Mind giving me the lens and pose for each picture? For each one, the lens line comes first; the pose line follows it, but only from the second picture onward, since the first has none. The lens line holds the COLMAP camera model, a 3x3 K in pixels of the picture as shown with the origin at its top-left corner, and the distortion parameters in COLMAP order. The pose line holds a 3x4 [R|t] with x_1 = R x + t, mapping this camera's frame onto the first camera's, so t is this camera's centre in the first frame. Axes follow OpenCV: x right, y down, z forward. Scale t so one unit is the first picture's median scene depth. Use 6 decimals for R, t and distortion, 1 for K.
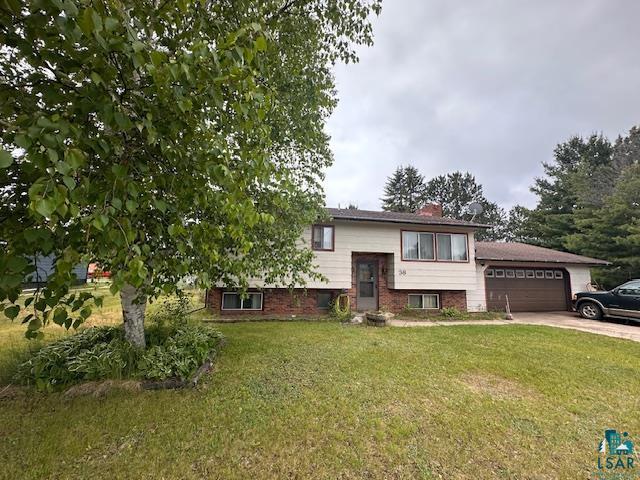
lens RADIAL K [[255.1, 0, 318.5], [0, 255.1, 241.7], [0, 0, 1]] dist [-0.000341, -0.000146]
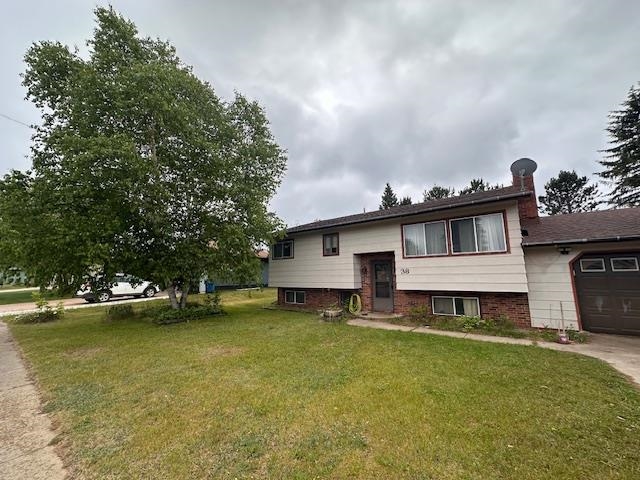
lens RADIAL K [[255.1, 0, 317.2], [0, 255.1, 239.4], [0, 0, 1]] dist [-0.000341, -0.000146]
pose [[0.656190, -0.134715, -0.742473, 0.785804], [0.120148, 0.990035, -0.073447, 0.036410], [0.744969, -0.041011, 0.665837, 0.170685]]
